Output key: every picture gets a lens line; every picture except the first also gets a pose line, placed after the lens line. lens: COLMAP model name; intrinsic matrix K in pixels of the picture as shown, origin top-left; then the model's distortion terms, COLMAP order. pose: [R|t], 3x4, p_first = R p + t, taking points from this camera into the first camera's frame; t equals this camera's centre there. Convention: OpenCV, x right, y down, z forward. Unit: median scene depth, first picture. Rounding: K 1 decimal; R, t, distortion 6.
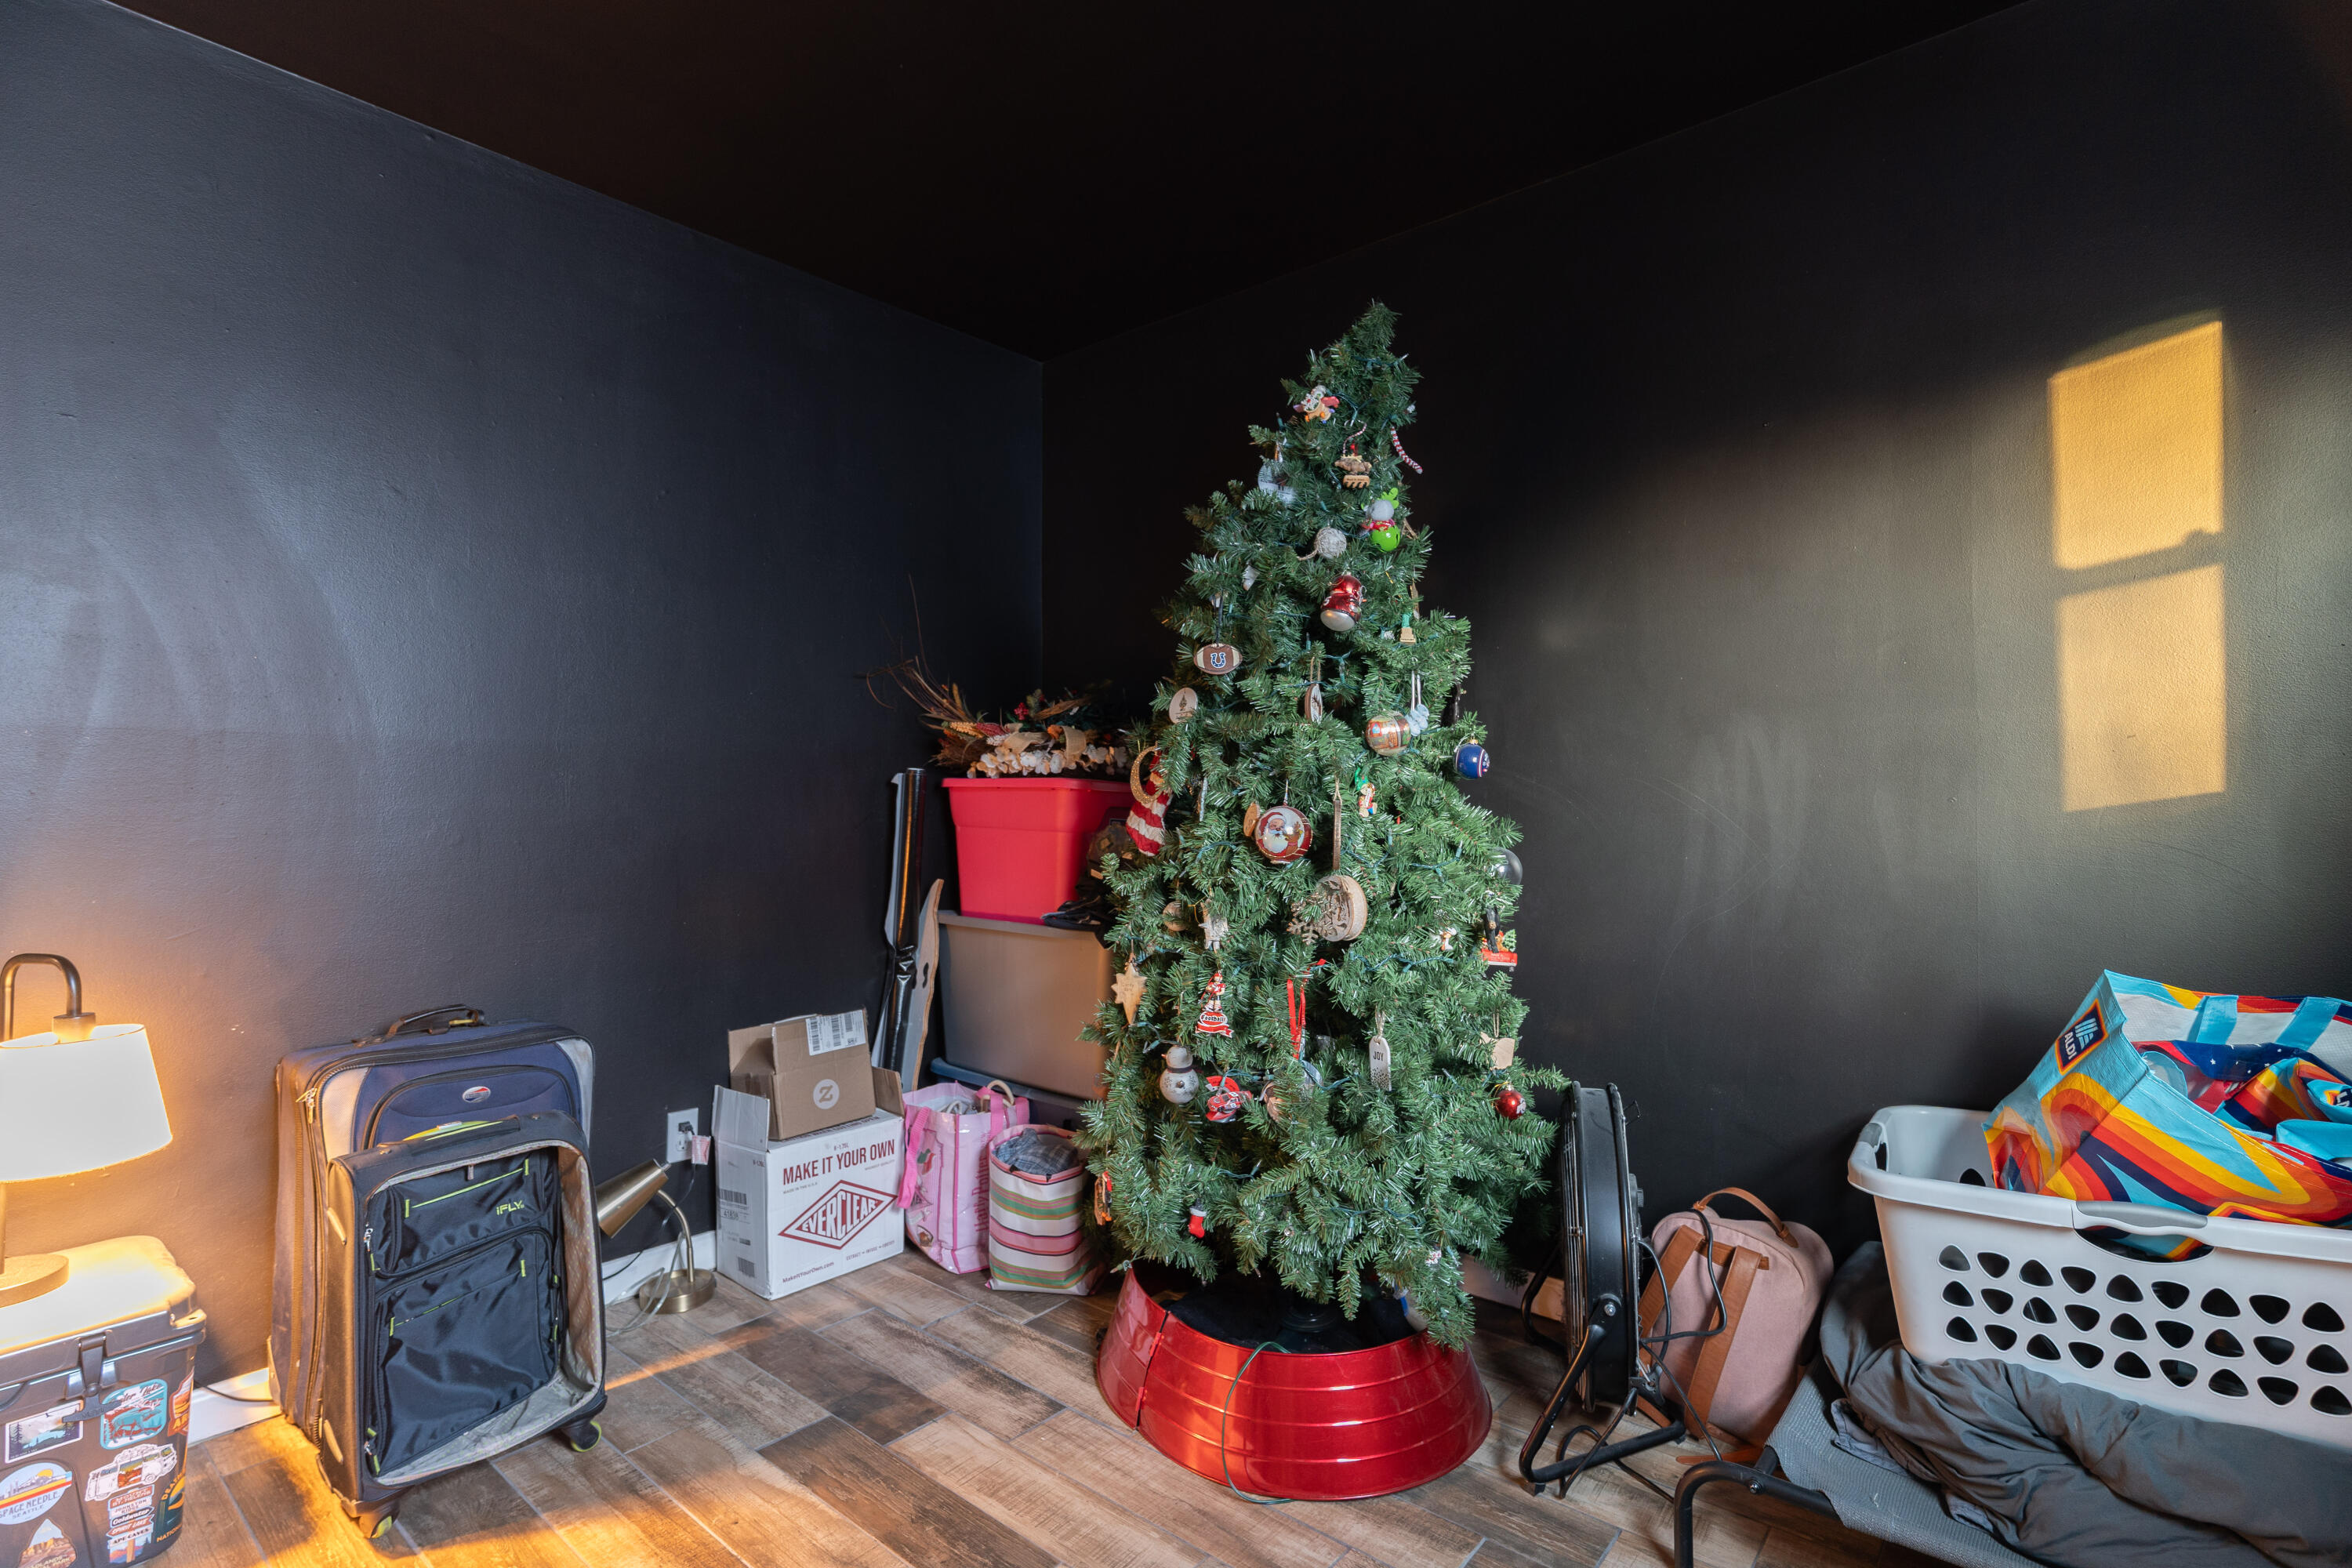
lens RADIAL K [[1117.3, 0, 1177.2], [0, 1117.3, 770.5], [0, 0, 1]] dist [0.003401, 0.000371]
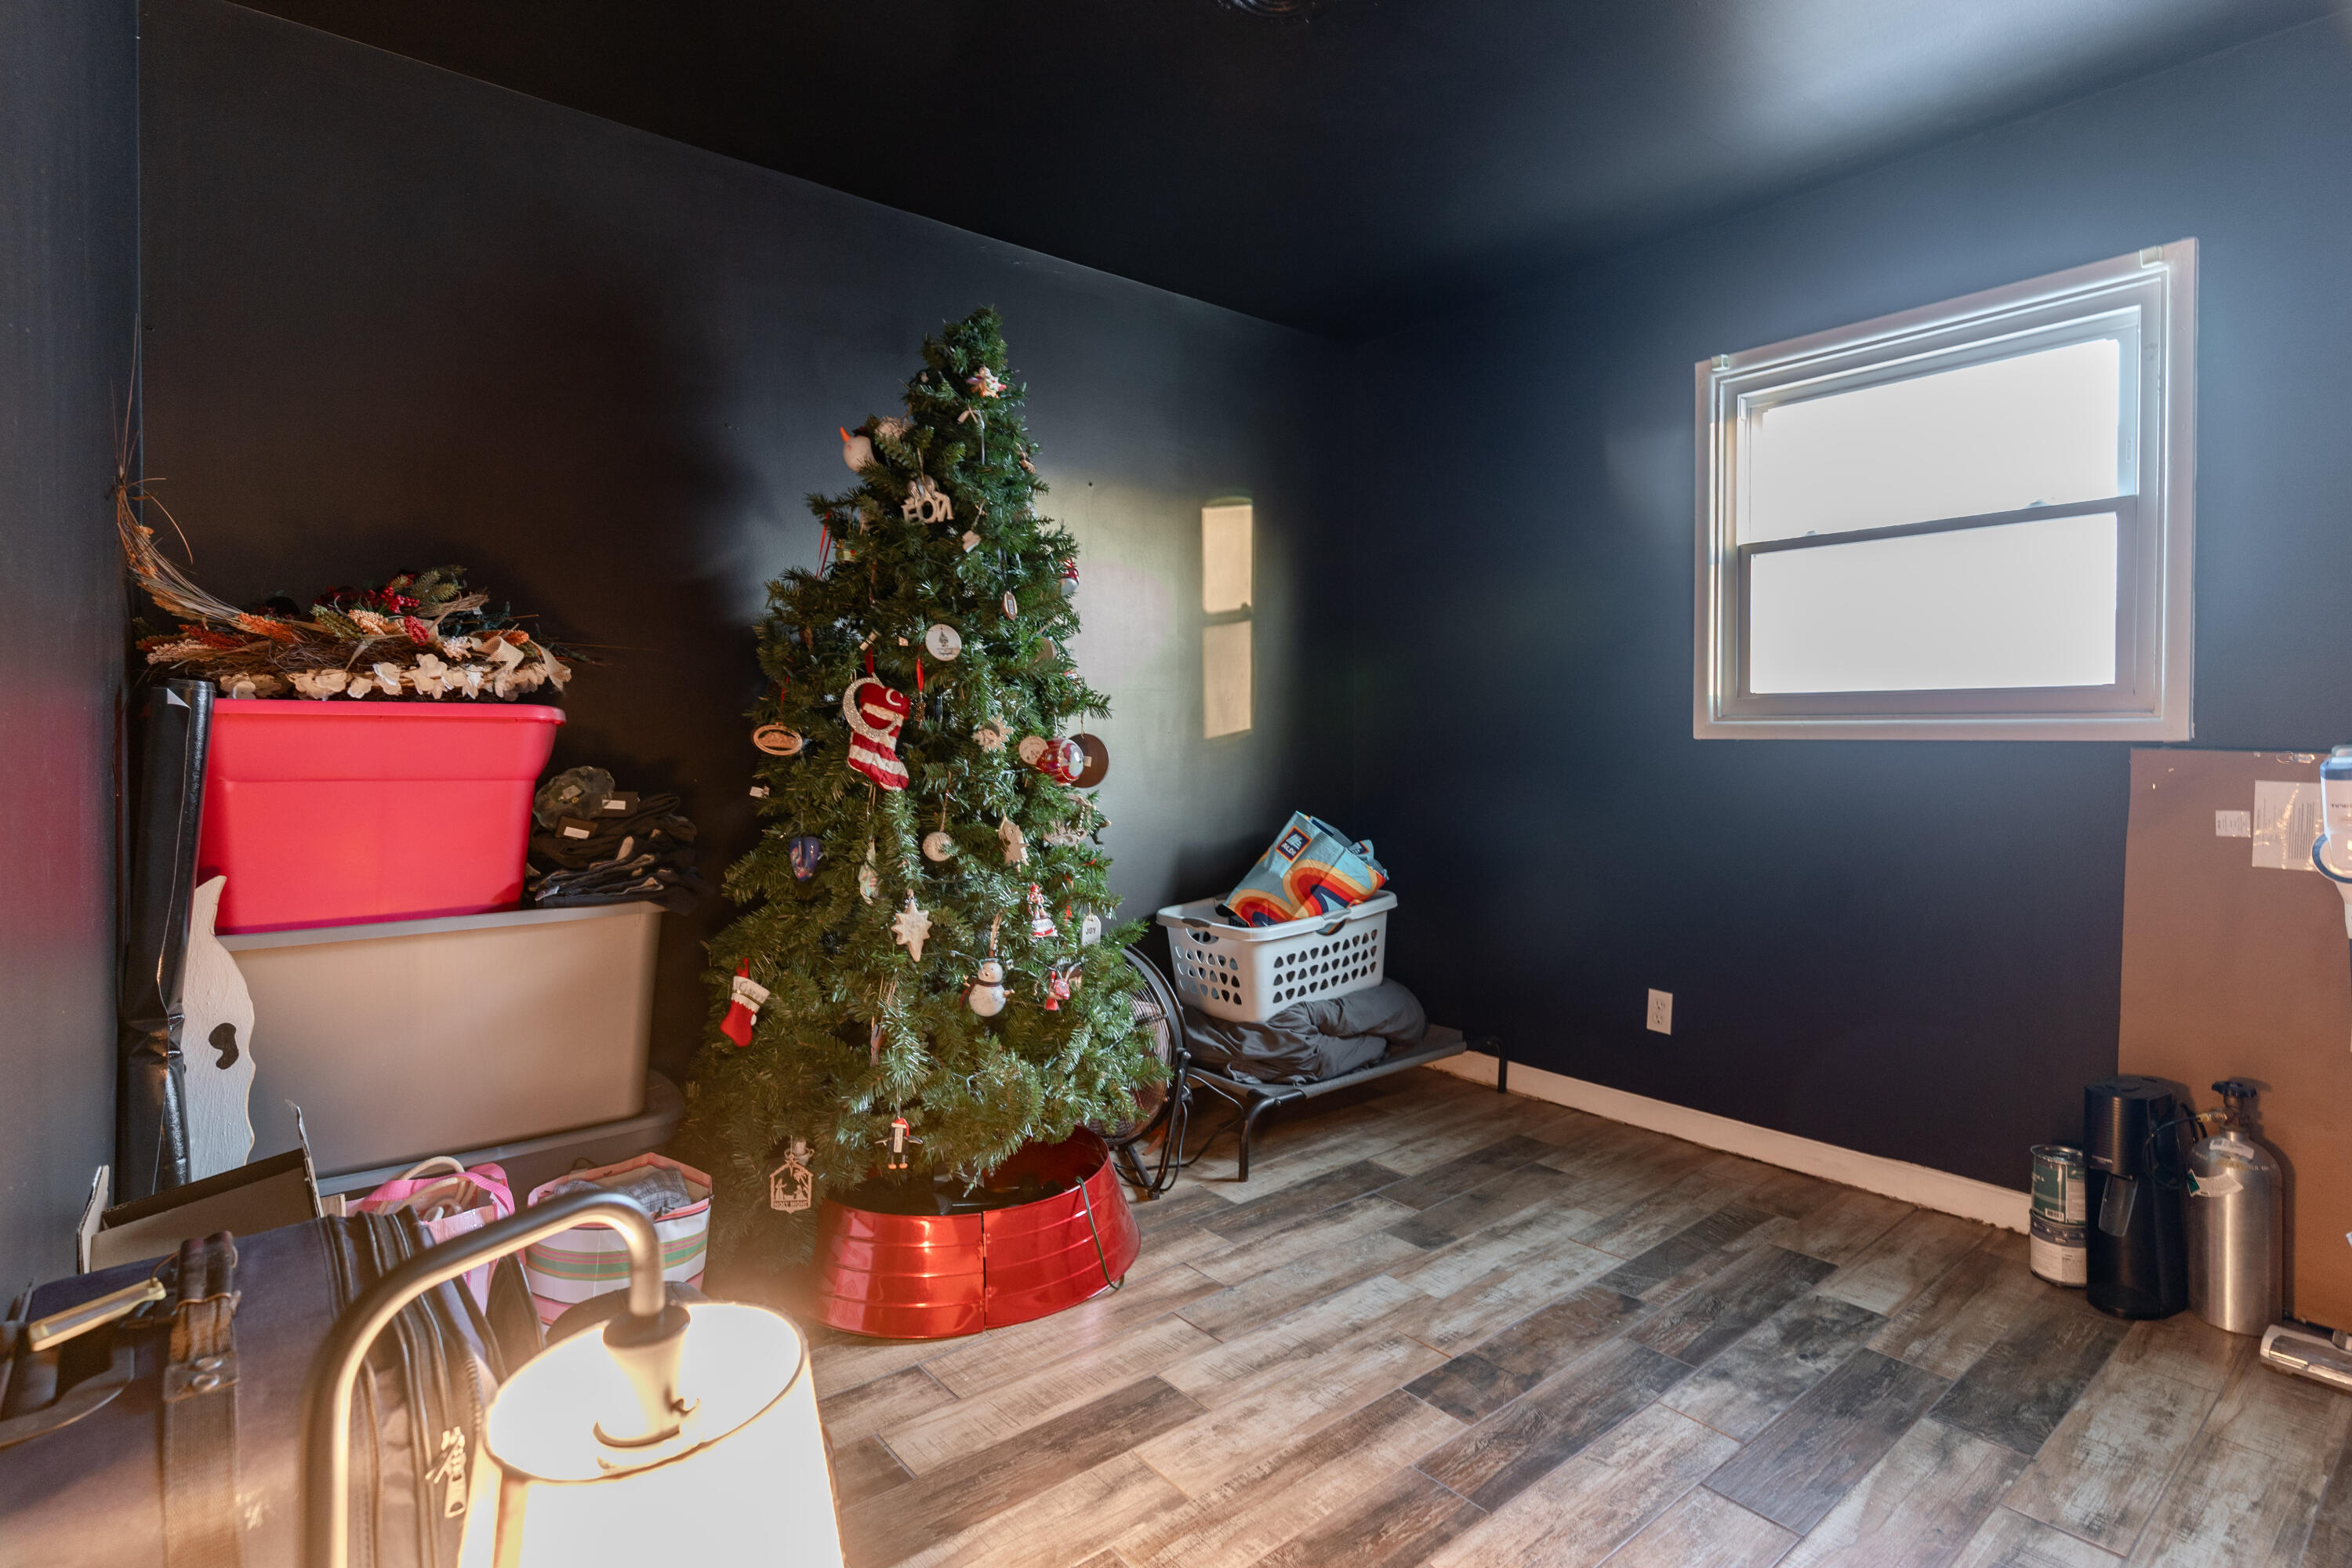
lens RADIAL K [[1117.3, 0, 1177.2], [0, 1117.3, 770.5], [0, 0, 1]] dist [0.003401, 0.000371]
pose [[0.207013, -0.024944, 0.978020, -1.299640], [-0.013154, 0.999514, 0.028277, 0.042437], [-0.978250, -0.018719, 0.206585, 0.788306]]
